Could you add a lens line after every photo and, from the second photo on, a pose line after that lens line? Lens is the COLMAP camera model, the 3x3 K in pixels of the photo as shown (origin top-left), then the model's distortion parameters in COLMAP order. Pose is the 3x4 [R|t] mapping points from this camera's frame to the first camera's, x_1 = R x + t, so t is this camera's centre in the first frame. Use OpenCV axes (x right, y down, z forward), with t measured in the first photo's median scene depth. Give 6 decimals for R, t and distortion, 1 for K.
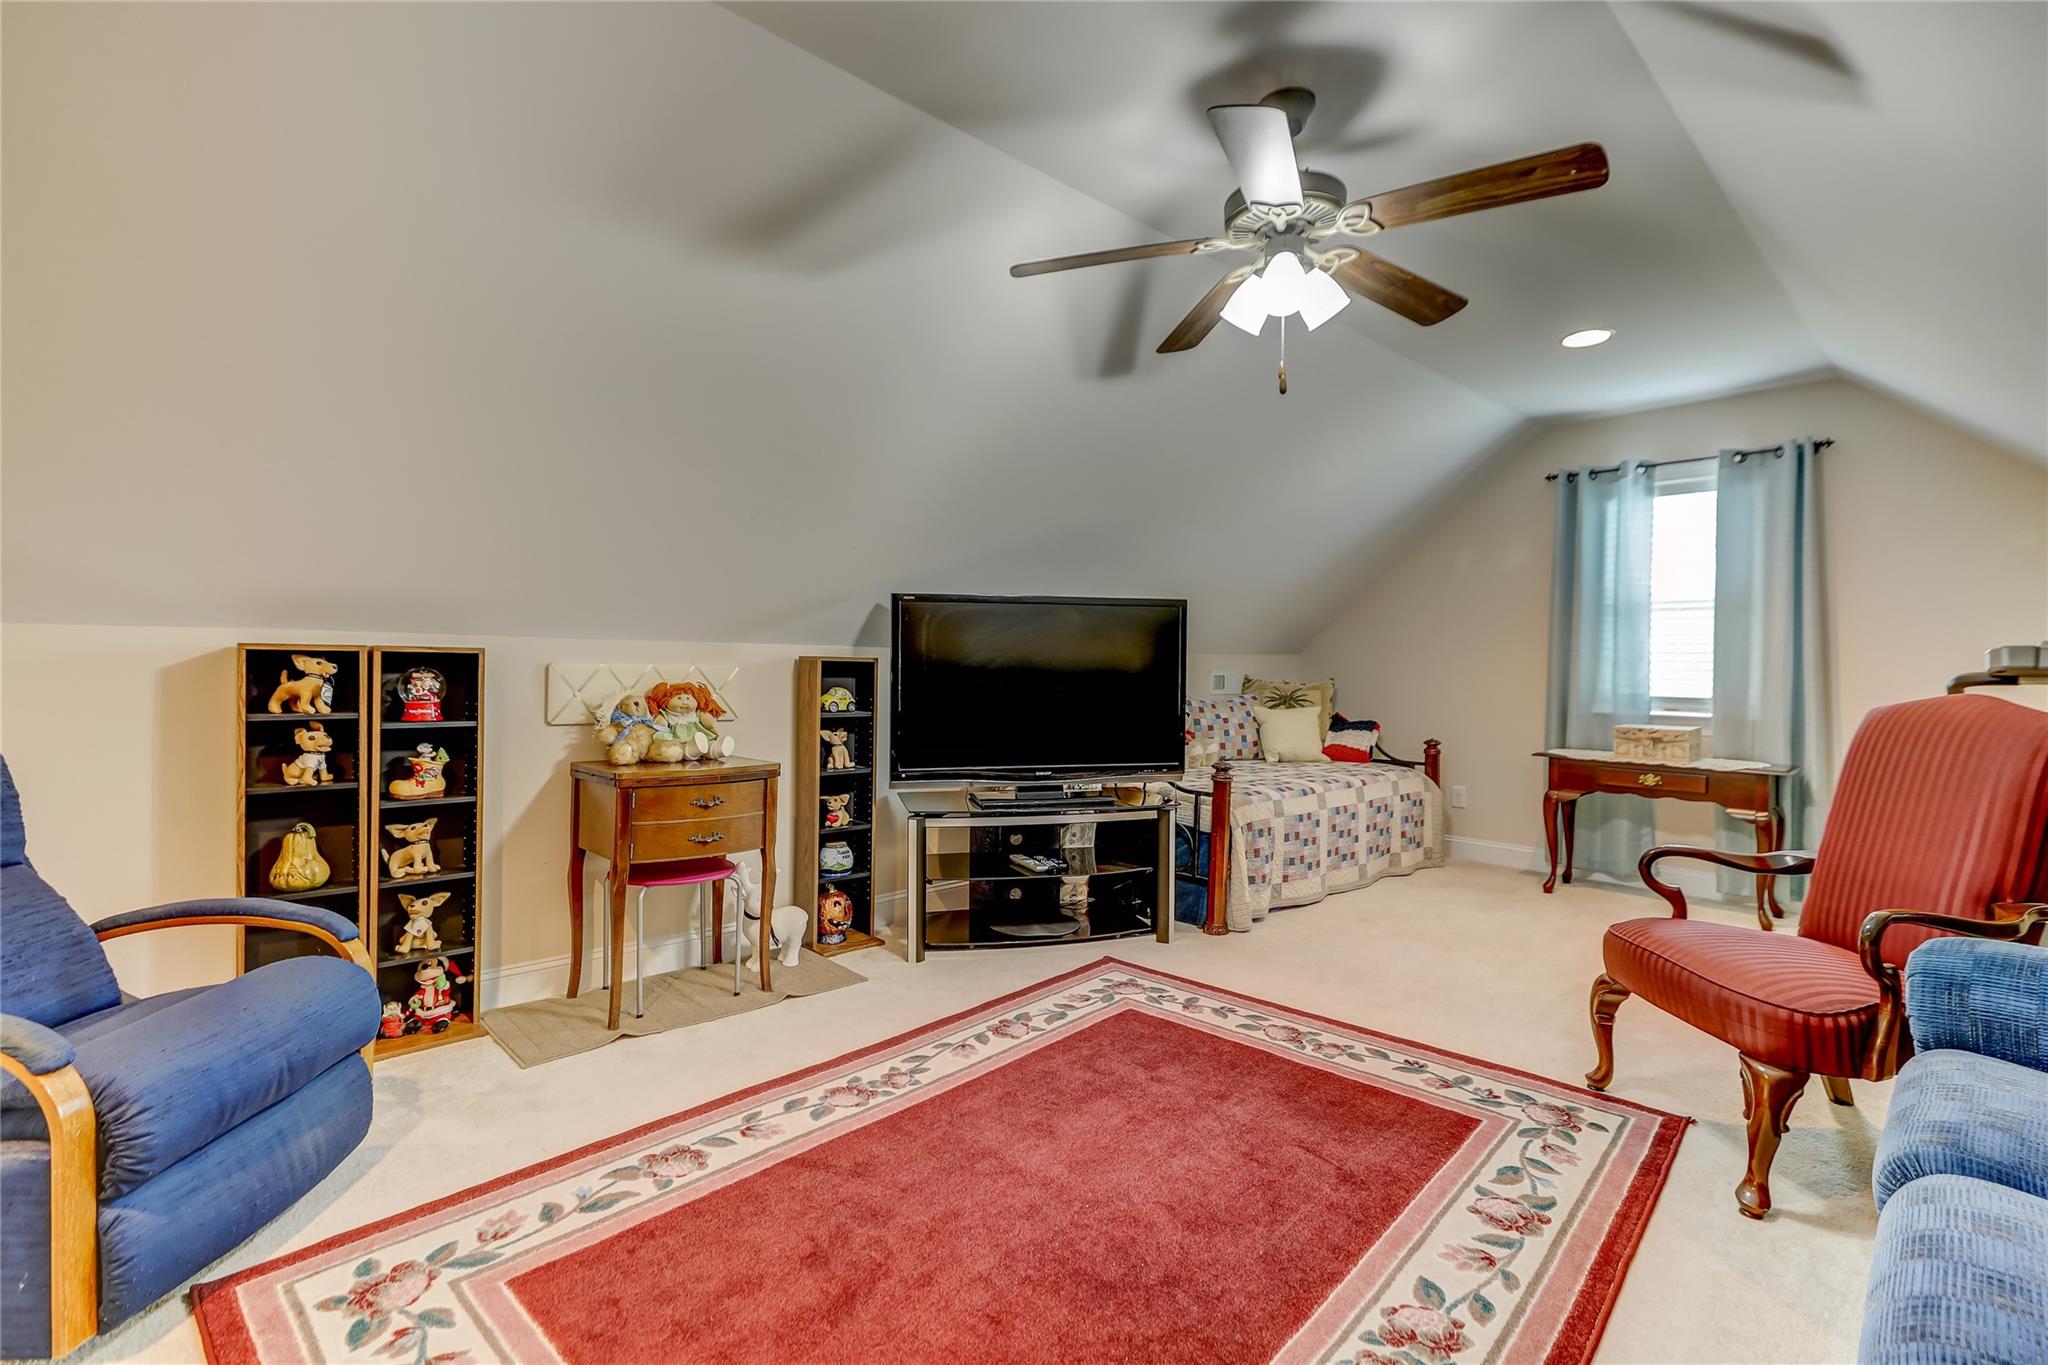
lens RADIAL K [[941.8, 0, 1013.7], [0, 941.8, 670.4], [0, 0, 1]] dist [0.002001, 0.000473]
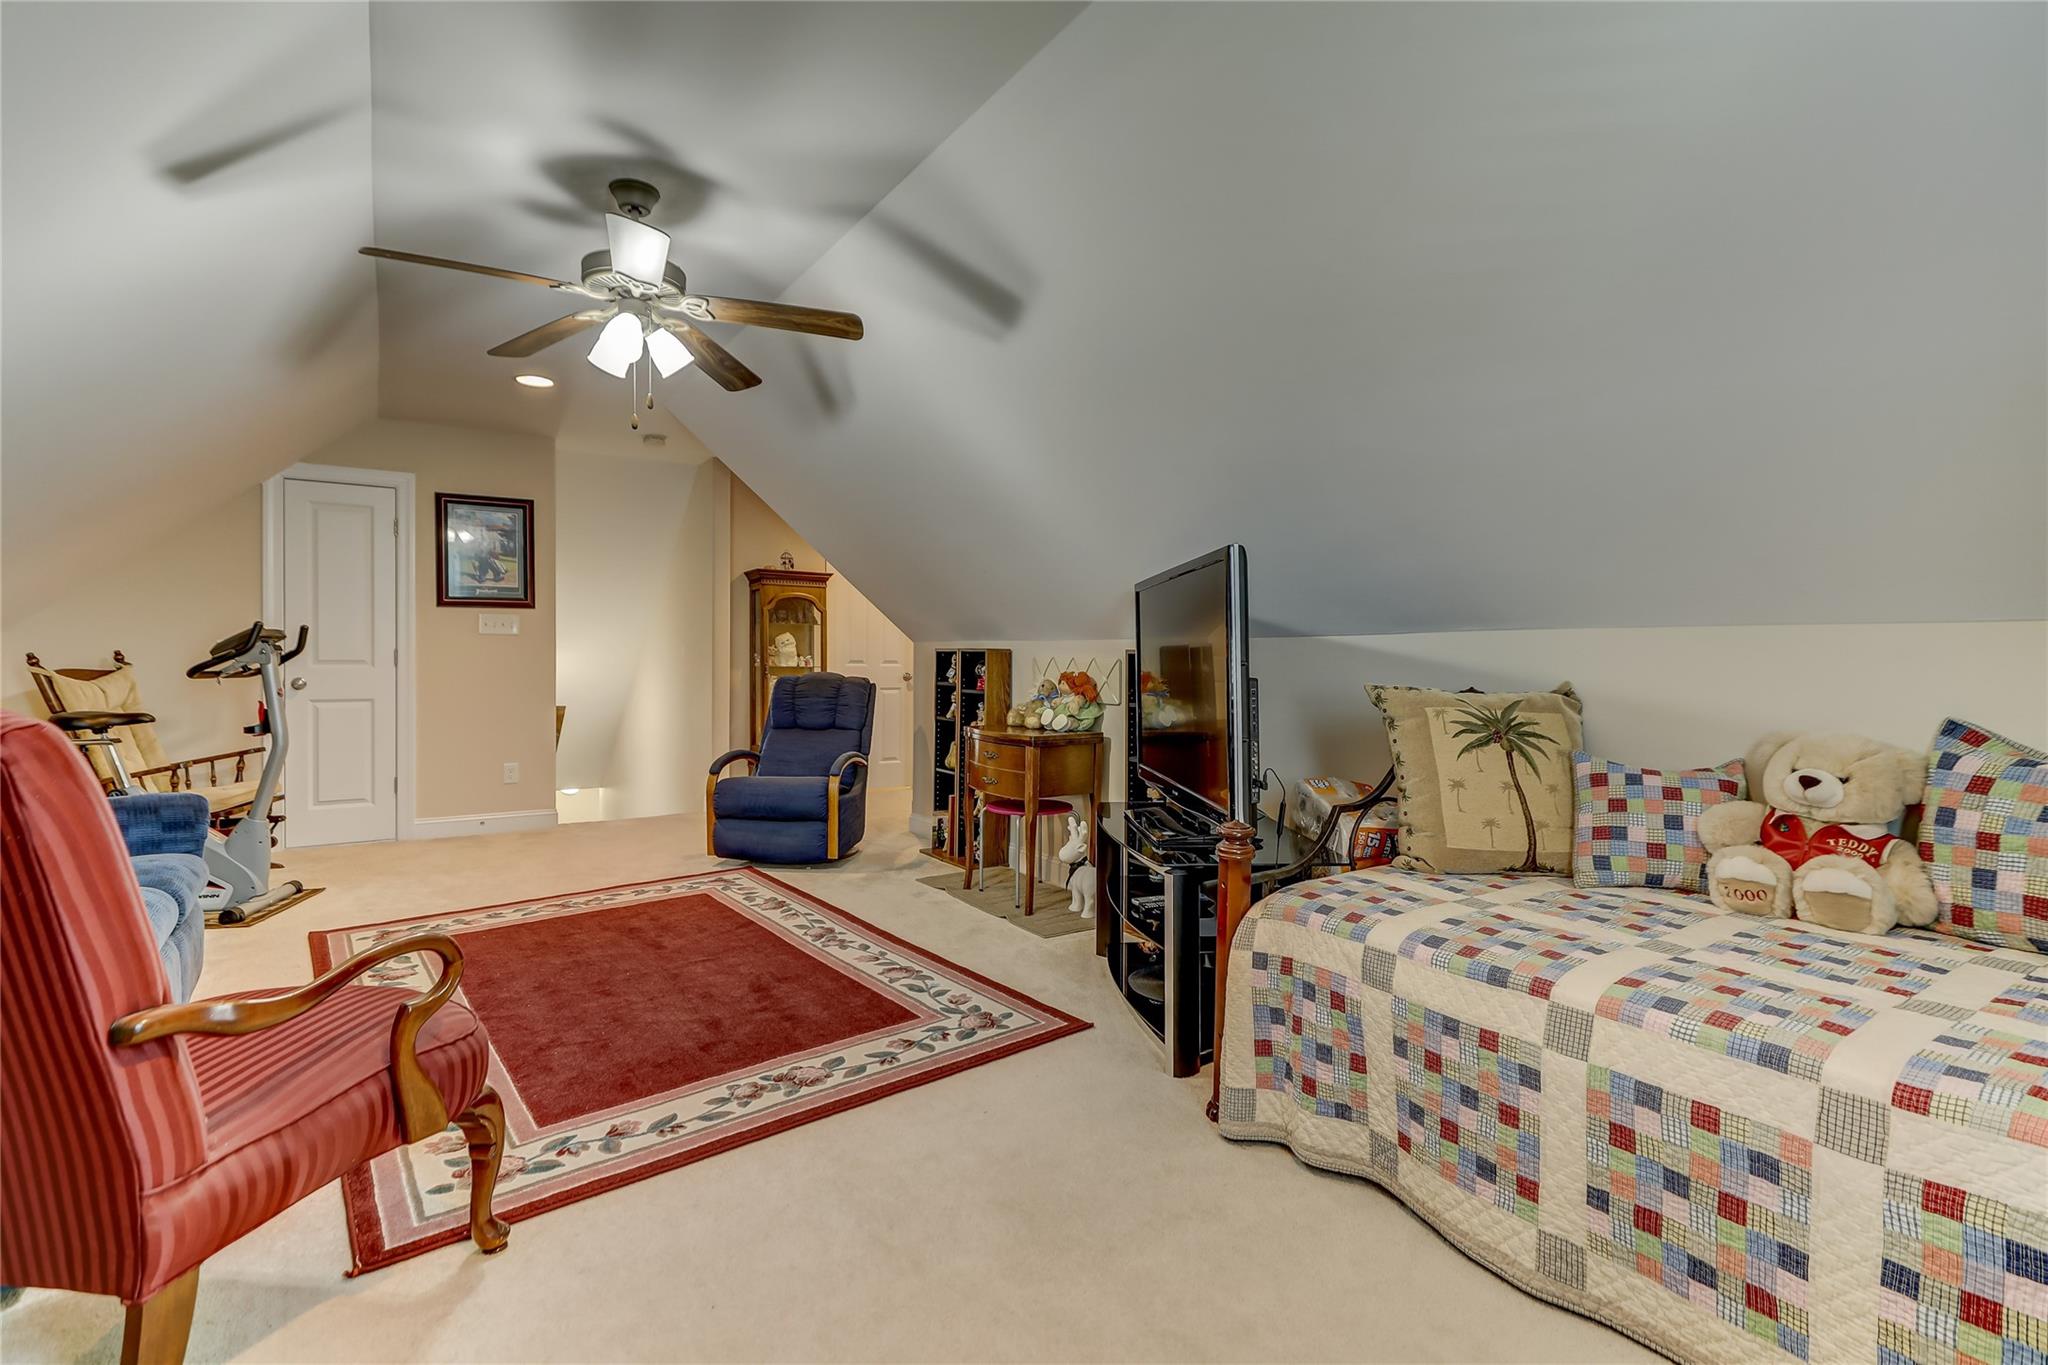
lens RADIAL K [[941.8, 0, 1014.0], [0, 941.8, 677.6], [0, 0, 1]] dist [0.002001, 0.000473]
pose [[-0.170752, 0.006767, -0.985291, 1.142291], [-0.011554, 0.999894, 0.008870, 0.010759], [0.985246, 0.012899, -0.170655, 1.380176]]
